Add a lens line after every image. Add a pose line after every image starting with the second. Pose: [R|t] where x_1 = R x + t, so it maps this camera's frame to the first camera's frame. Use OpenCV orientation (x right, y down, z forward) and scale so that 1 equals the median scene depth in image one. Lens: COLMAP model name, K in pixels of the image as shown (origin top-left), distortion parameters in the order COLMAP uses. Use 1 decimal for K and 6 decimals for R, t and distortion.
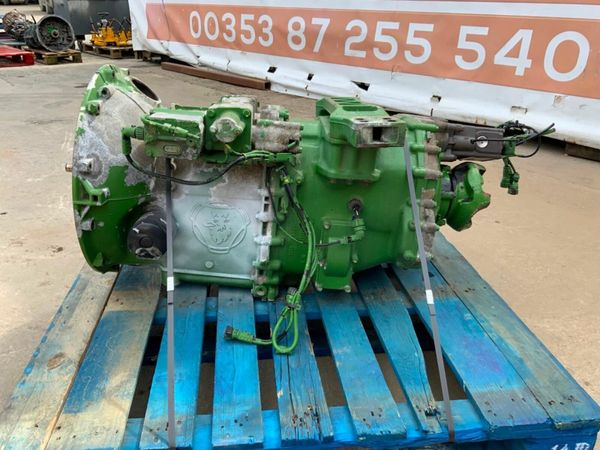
lens RADIAL K [[496.7, 0, 300.0], [0, 496.7, 225.0], [0, 0, 1]] dist [0.054539, -0.119805]
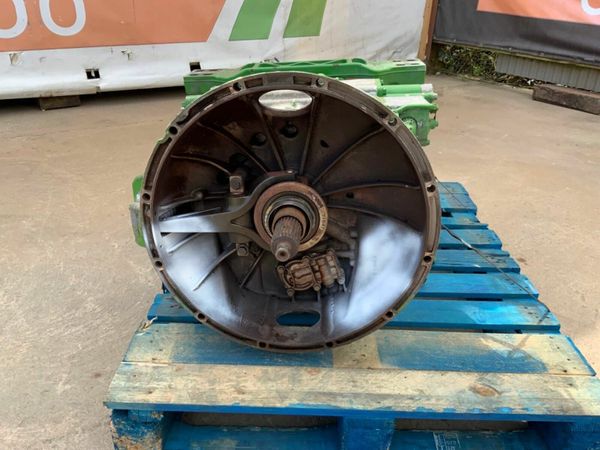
lens RADIAL K [[496.7, 0, 300.0], [0, 496.7, 225.0], [0, 0, 1]] dist [0.054539, -0.119805]
pose [[0.118276, -0.460106, 0.879951, -1.162216], [0.365515, 0.844123, 0.392243, -0.449537], [-0.923260, 0.275242, 0.268015, 0.959981]]
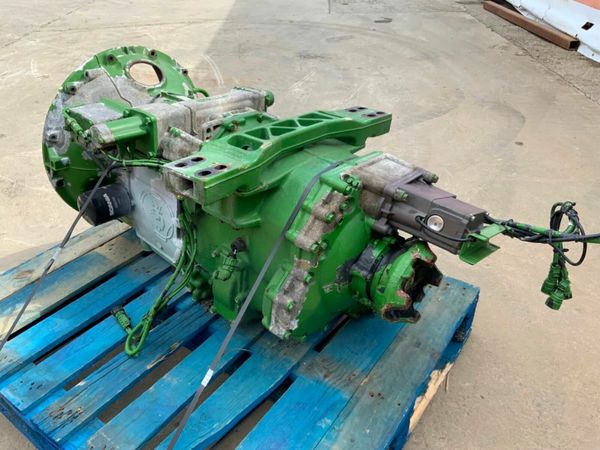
lens RADIAL K [[496.7, 0, 300.0], [0, 496.7, 225.0], [0, 0, 1]] dist [0.054539, -0.119805]
pose [[0.742556, 0.340628, -0.576700, 0.762158], [-0.256785, 0.940013, 0.224583, -0.330541], [0.618605, -0.018678, 0.785480, 0.402200]]
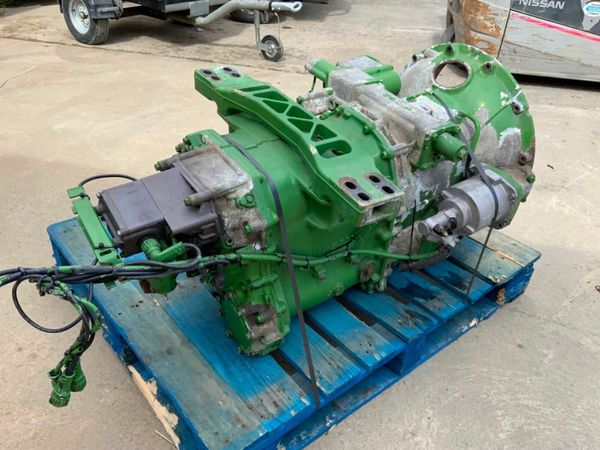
lens RADIAL K [[496.7, 0, 300.0], [0, 496.7, 225.0], [0, 0, 1]] dist [0.054539, -0.119805]
pose [[-0.838218, 0.238140, -0.490592, 0.630295], [-0.291366, 0.564877, 0.772023, -0.929630], [0.460974, 0.790065, -0.404104, 1.752642]]
